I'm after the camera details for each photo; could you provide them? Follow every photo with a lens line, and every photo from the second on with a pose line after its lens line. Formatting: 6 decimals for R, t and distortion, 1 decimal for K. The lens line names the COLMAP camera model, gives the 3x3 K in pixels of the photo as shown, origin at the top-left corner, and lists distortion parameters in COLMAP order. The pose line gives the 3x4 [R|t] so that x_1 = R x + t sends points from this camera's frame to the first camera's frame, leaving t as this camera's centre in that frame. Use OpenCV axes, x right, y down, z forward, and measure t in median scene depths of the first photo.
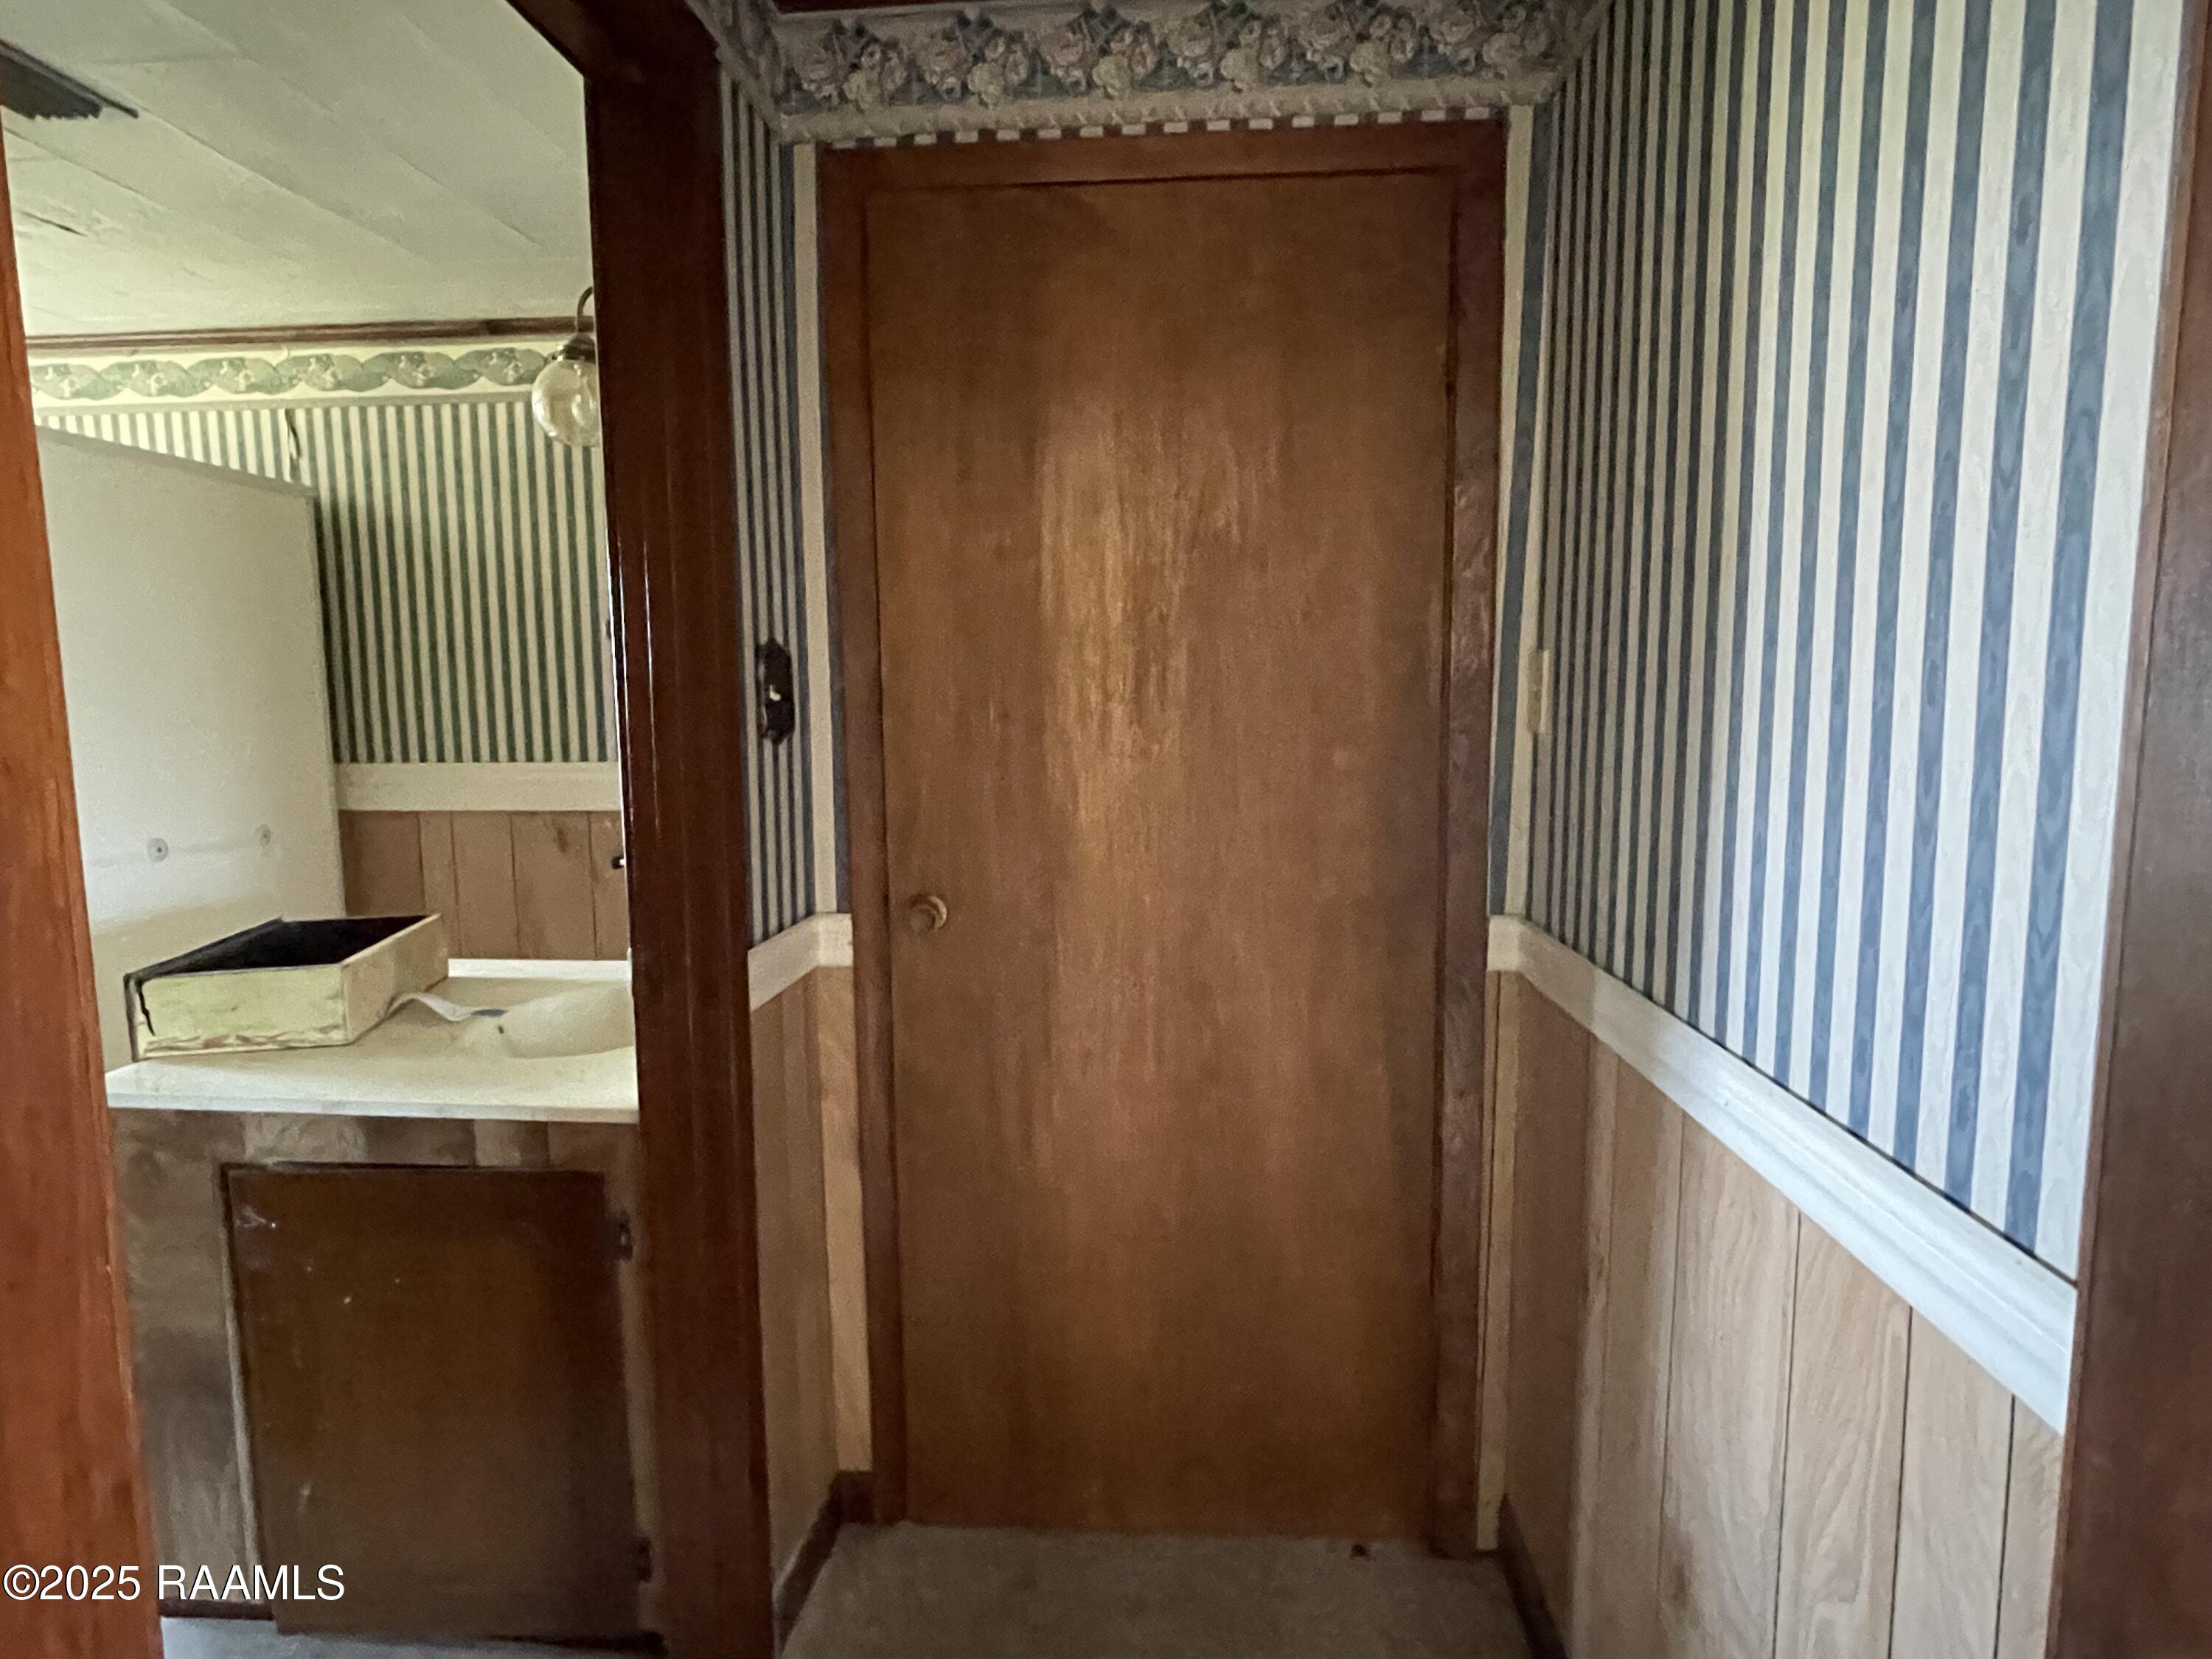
lens RADIAL K [[1190.8, 0, 1089.9], [0, 1190.8, 811.1], [0, 0, 1]] dist [-0.012411, 0.009434]
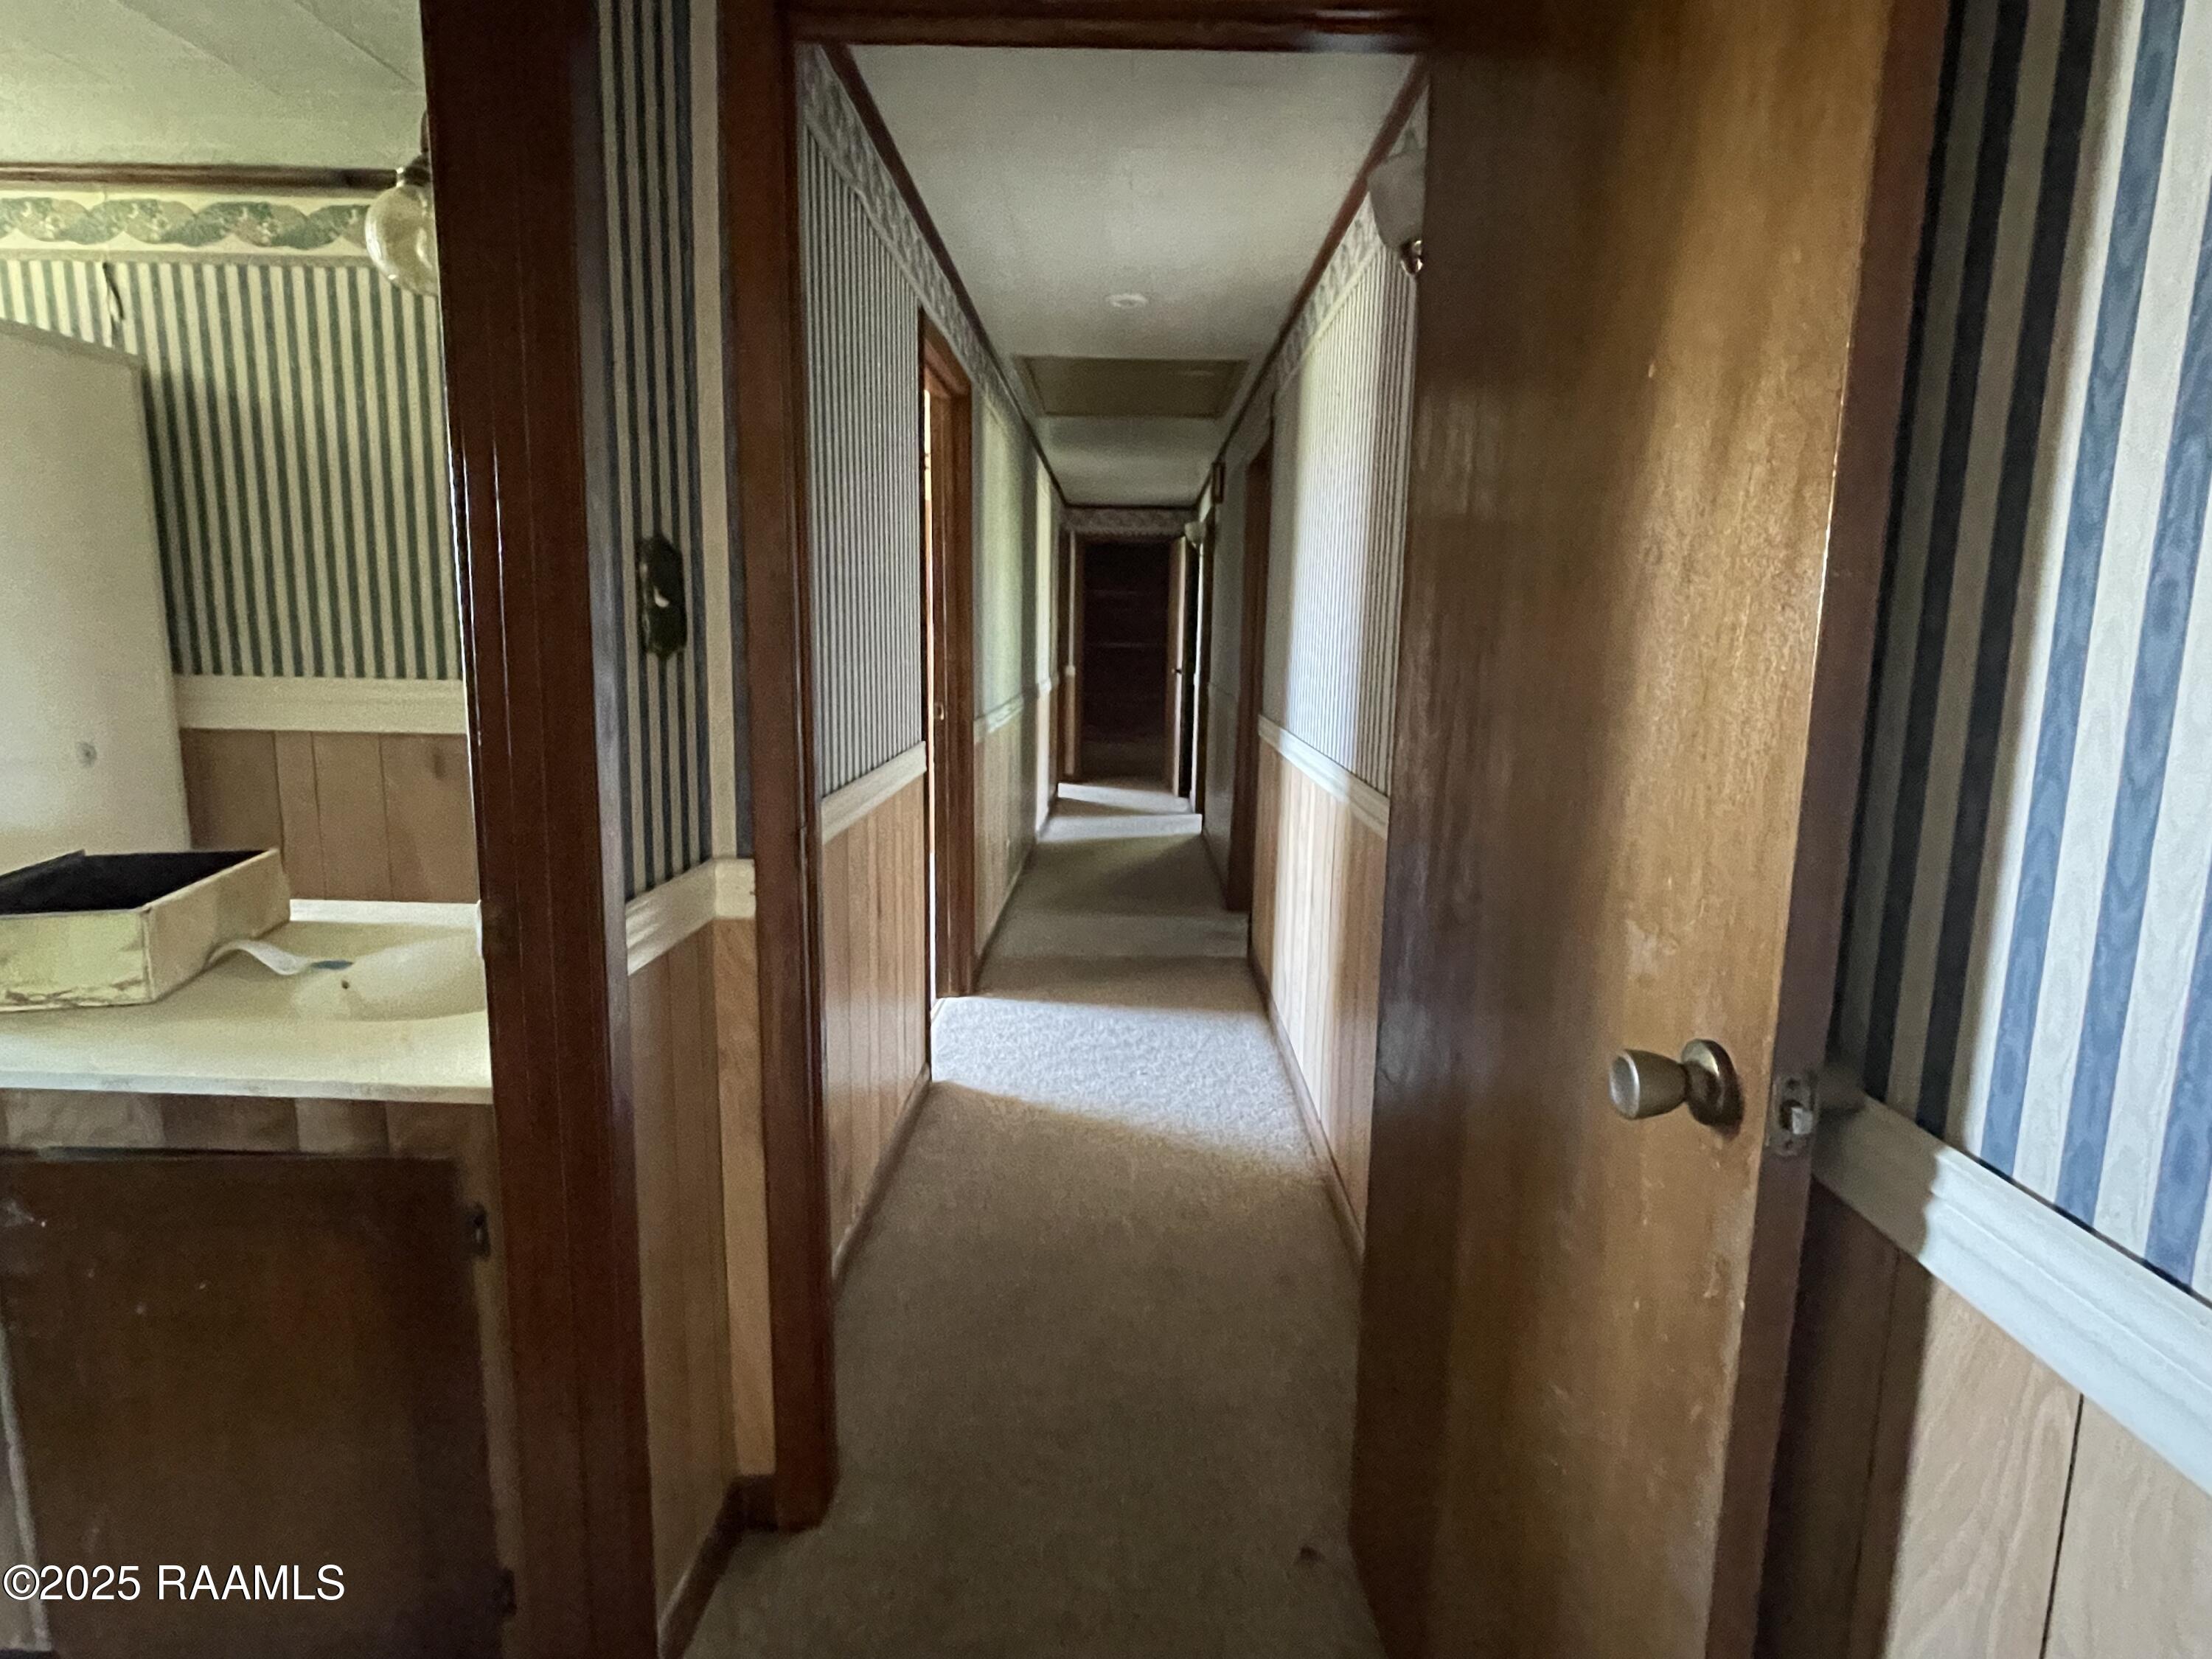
lens RADIAL K [[1190.8, 0, 1089.9], [0, 1190.8, 817.2], [0, 0, 1]] dist [-0.012411, 0.009434]
pose [[0.997803, 0.017924, 0.063785, -0.011802], [-0.021638, 0.998081, 0.058021, 0.000230], [-0.062622, -0.059274, 0.996276, 0.120790]]
